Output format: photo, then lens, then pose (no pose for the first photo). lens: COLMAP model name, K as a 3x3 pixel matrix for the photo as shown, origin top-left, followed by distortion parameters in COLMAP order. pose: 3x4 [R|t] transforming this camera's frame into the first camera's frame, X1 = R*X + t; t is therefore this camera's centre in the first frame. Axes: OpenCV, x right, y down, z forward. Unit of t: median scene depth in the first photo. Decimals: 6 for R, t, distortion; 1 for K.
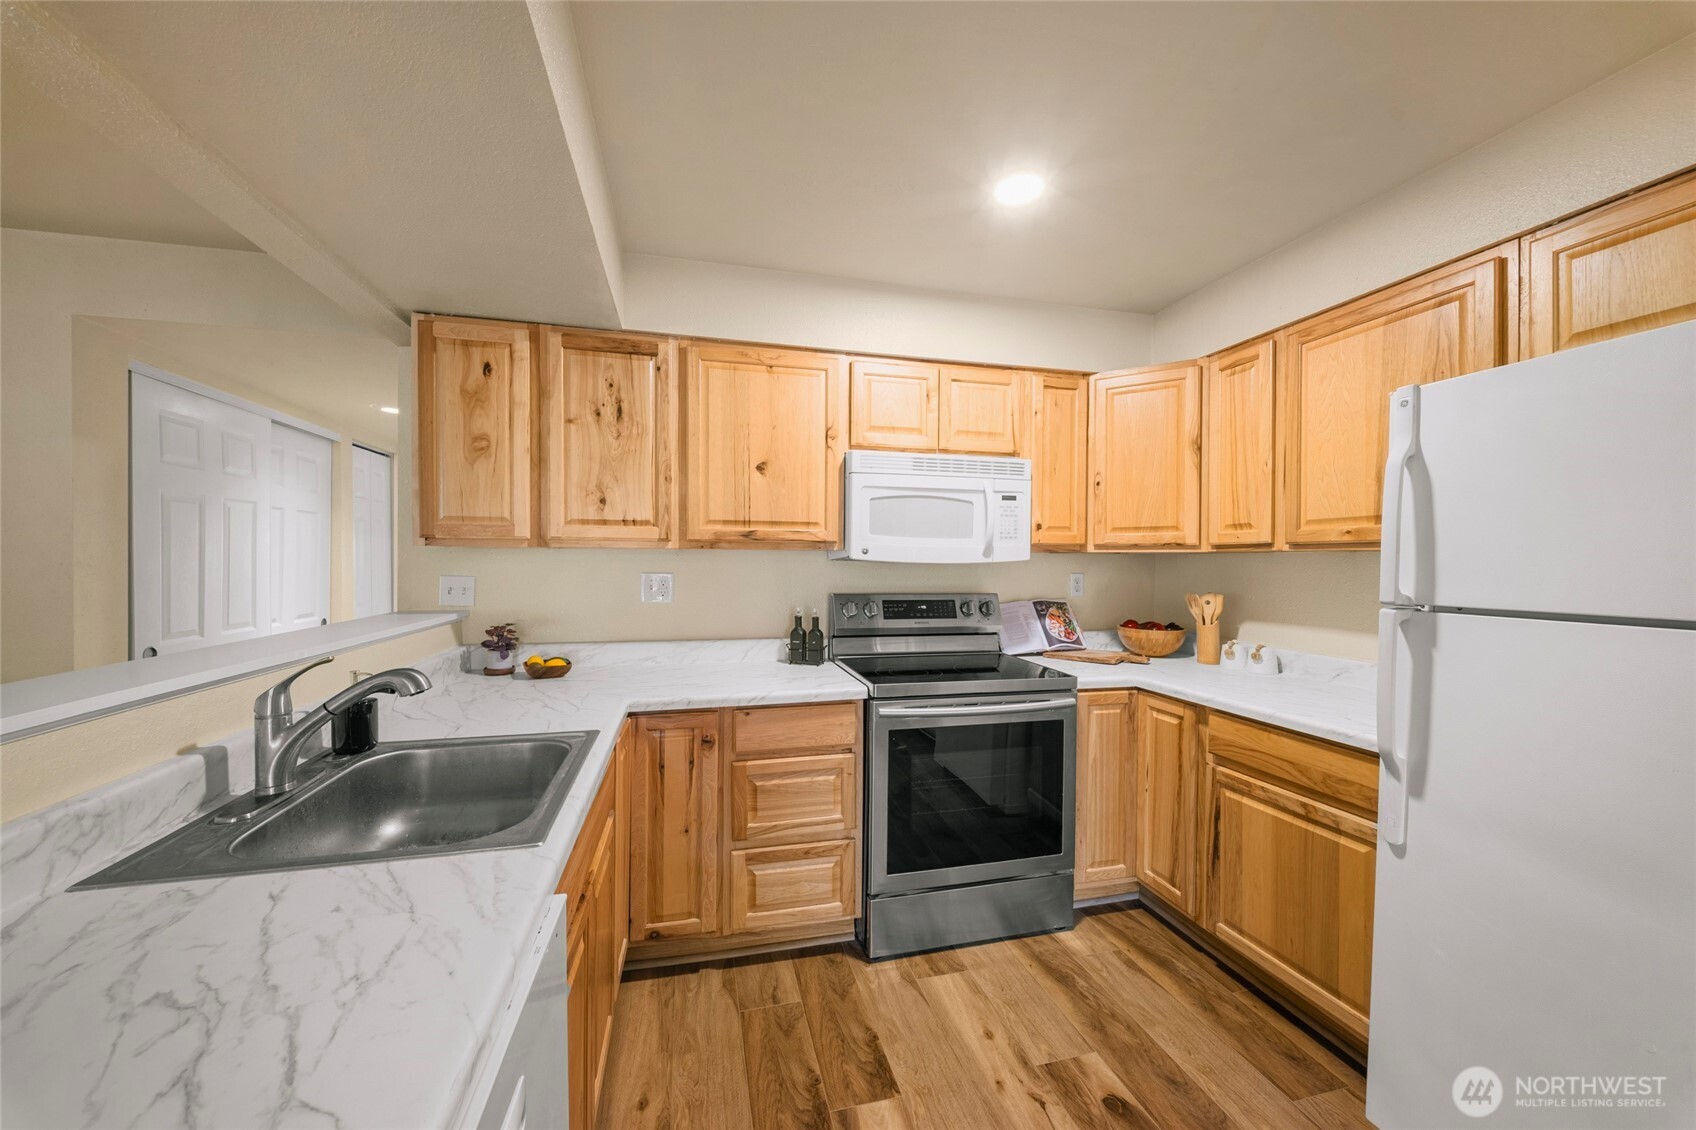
lens RADIAL K [[605.7, 0, 815.7], [0, 605.7, 563.8], [0, 0, 1]] dist [0.003582, -0.003555]
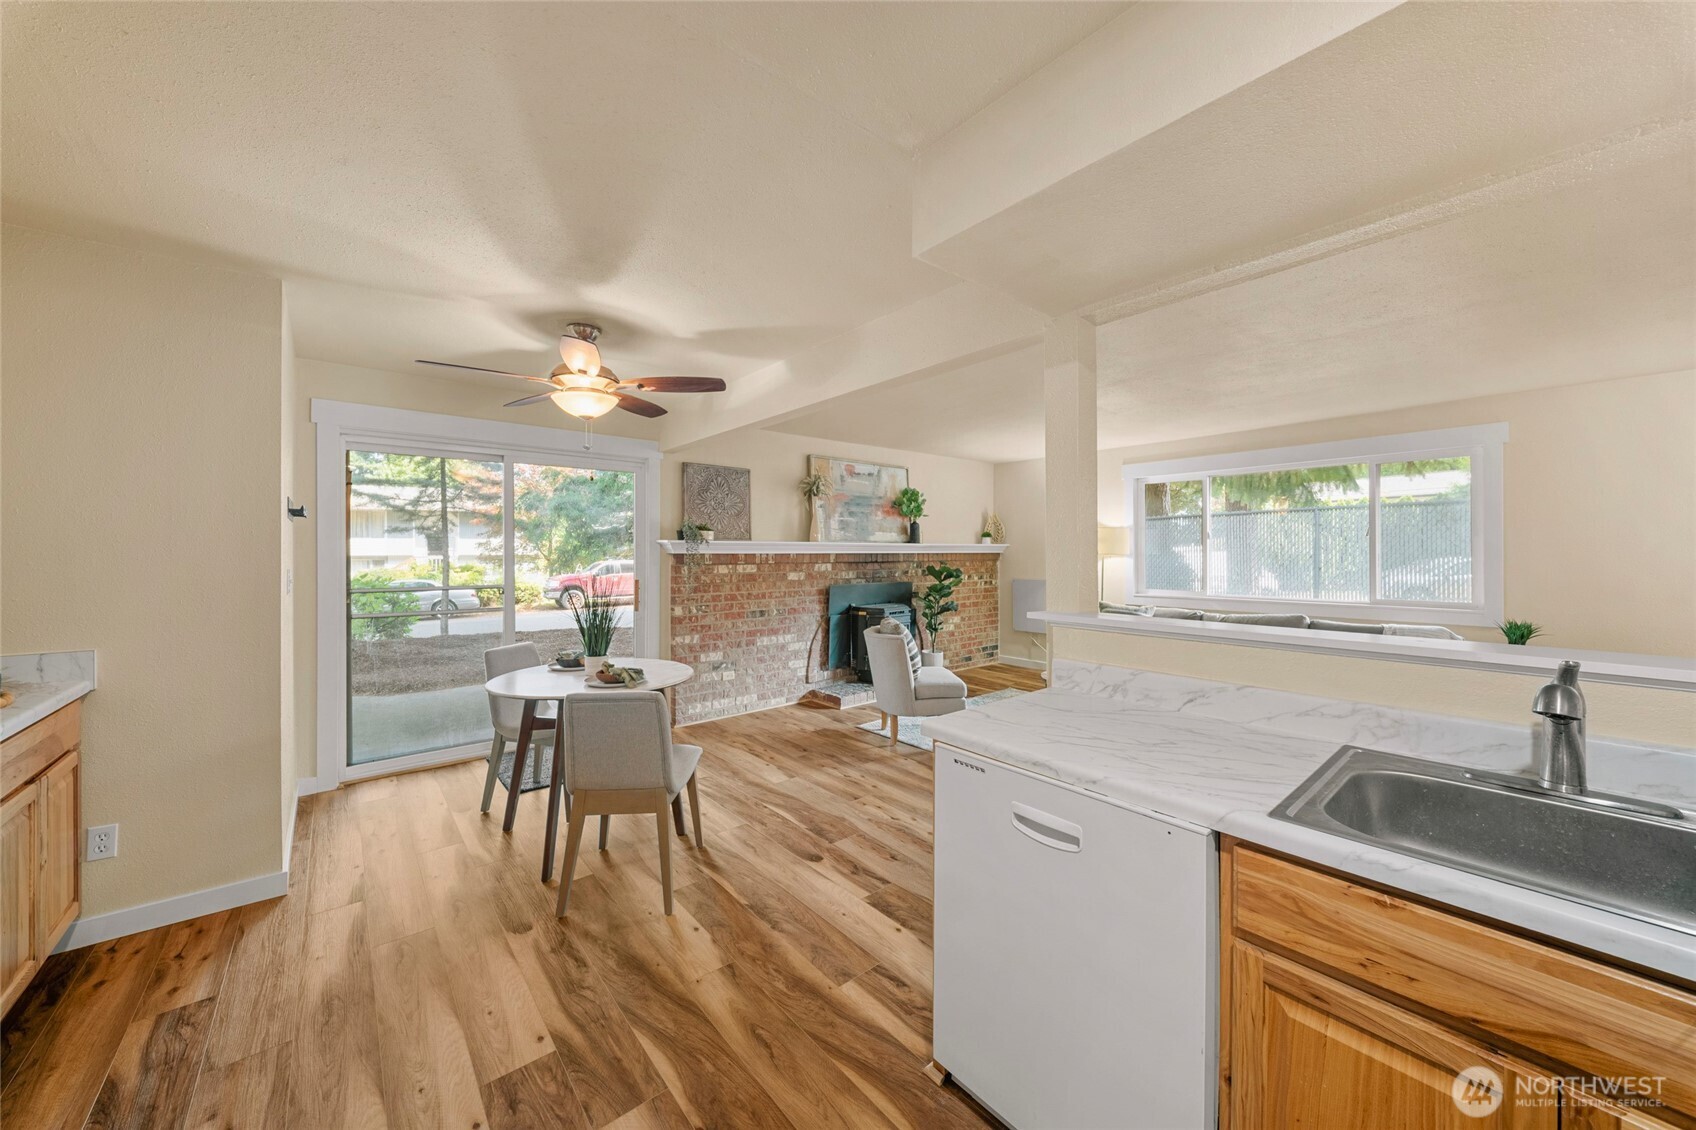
lens RADIAL K [[605.7, 0, 832.0], [0, 605.7, 545.9], [0, 0, 1]] dist [0.003582, -0.003555]
pose [[-0.897889, -0.010916, -0.440088, 0.327978], [-0.010278, 0.999940, -0.003833, -0.003541], [0.440103, 0.001081, -0.897947, 0.737088]]
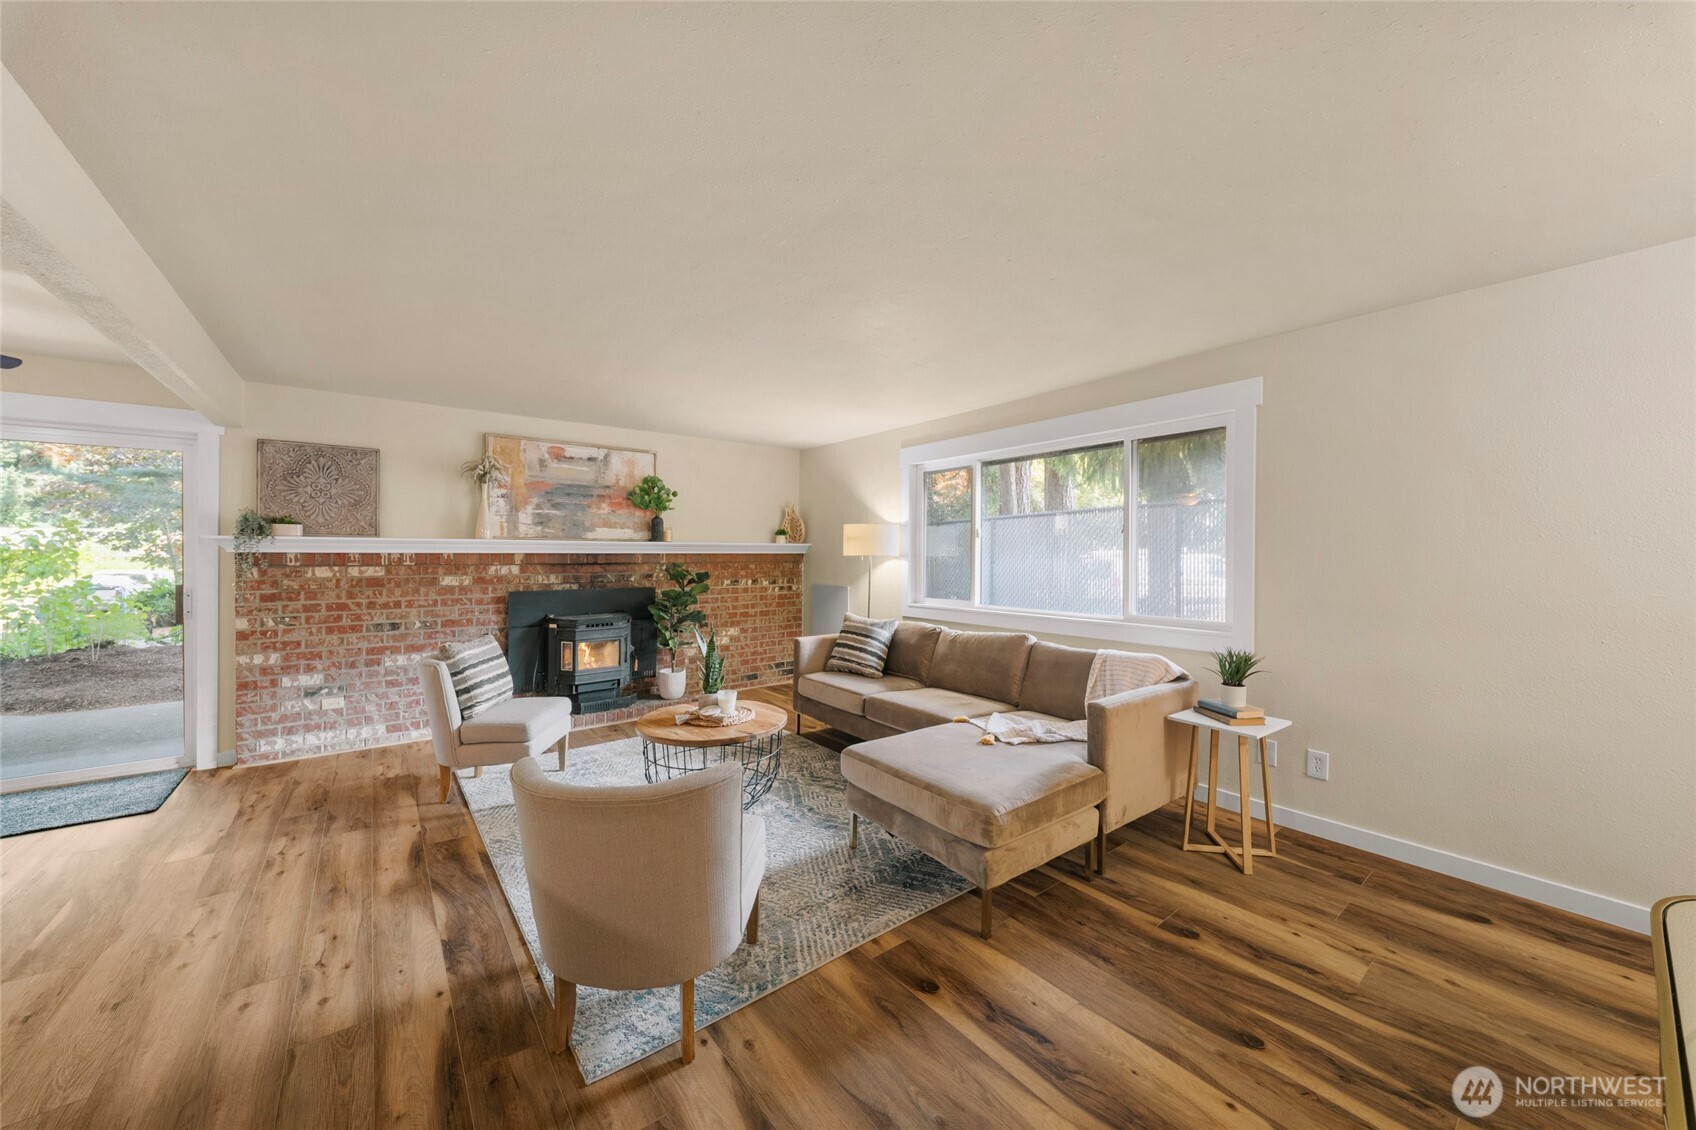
lens RADIAL K [[605.7, 0, 851.8], [0, 605.7, 558.4], [0, 0, 1]] dist [0.003582, -0.003555]
pose [[-0.907221, -0.005558, -0.420618, -1.080904], [-0.012021, 0.999847, 0.012715, -0.004798], [0.420483, 0.016591, -0.907149, 0.857553]]
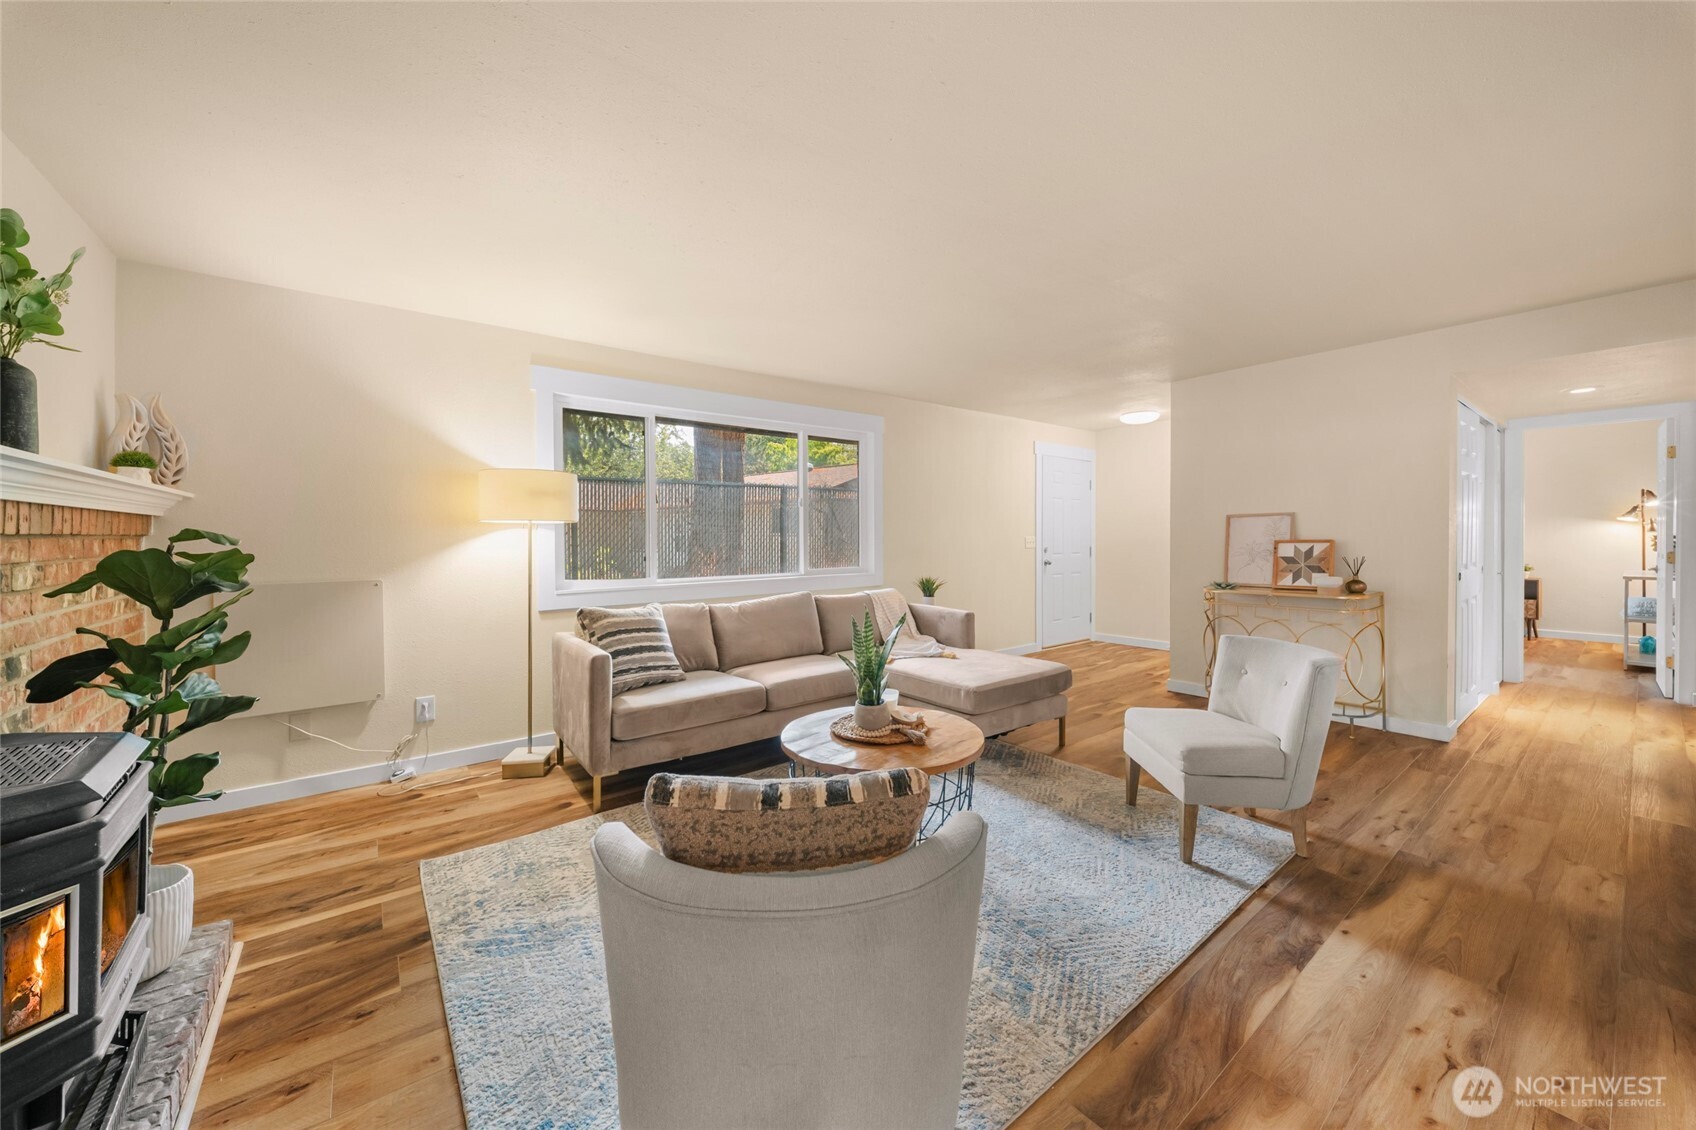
lens RADIAL K [[605.7, 0, 850.7], [0, 605.7, 557.6], [0, 0, 1]] dist [0.003582, -0.003555]
pose [[0.402372, 0.022512, -0.915199, -0.386635], [0.000066, 0.999697, 0.024619, 0.069721], [0.915476, -0.009967, 0.402249, -1.240264]]
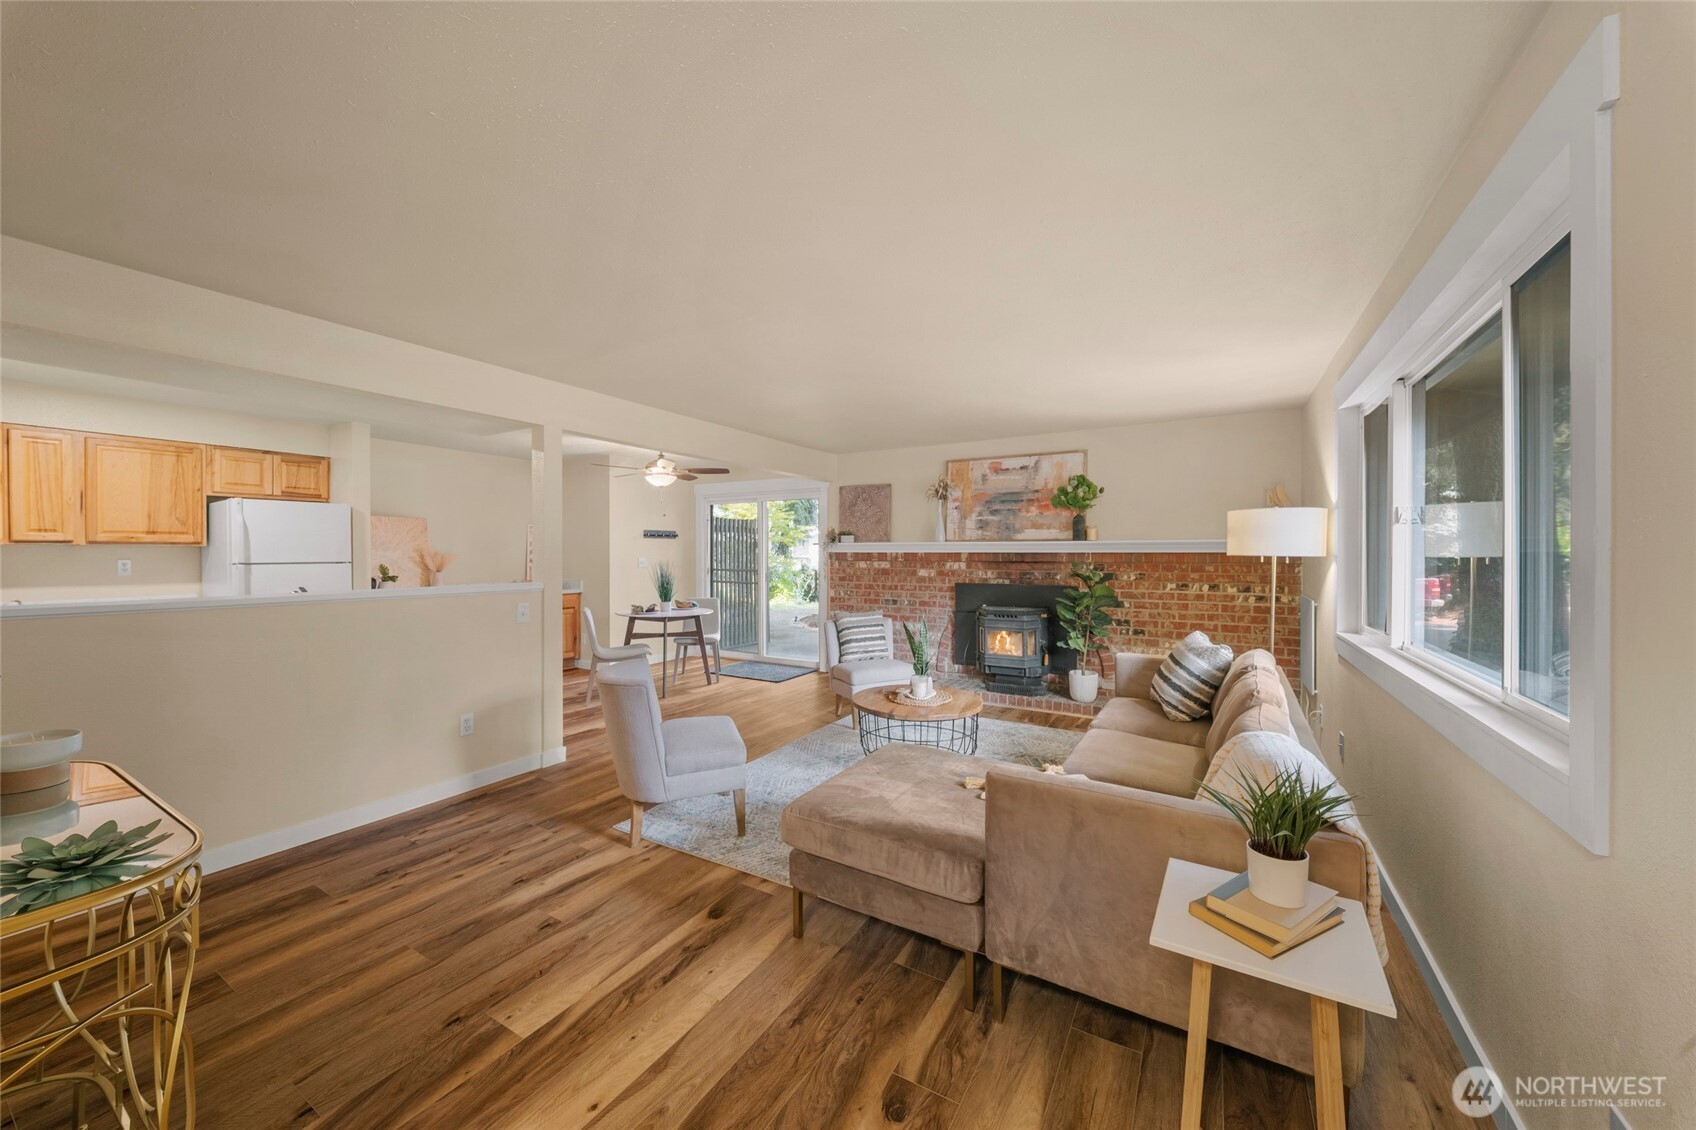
lens RADIAL K [[605.7, 0, 848.8], [0, 605.7, 545.8], [0, 0, 1]] dist [0.003582, -0.003555]
pose [[-0.725438, 0.000185, 0.688288, -2.494446], [0.000546, 1.000000, 0.000307, -0.013739], [-0.688287, 0.000598, -0.725438, 0.717654]]
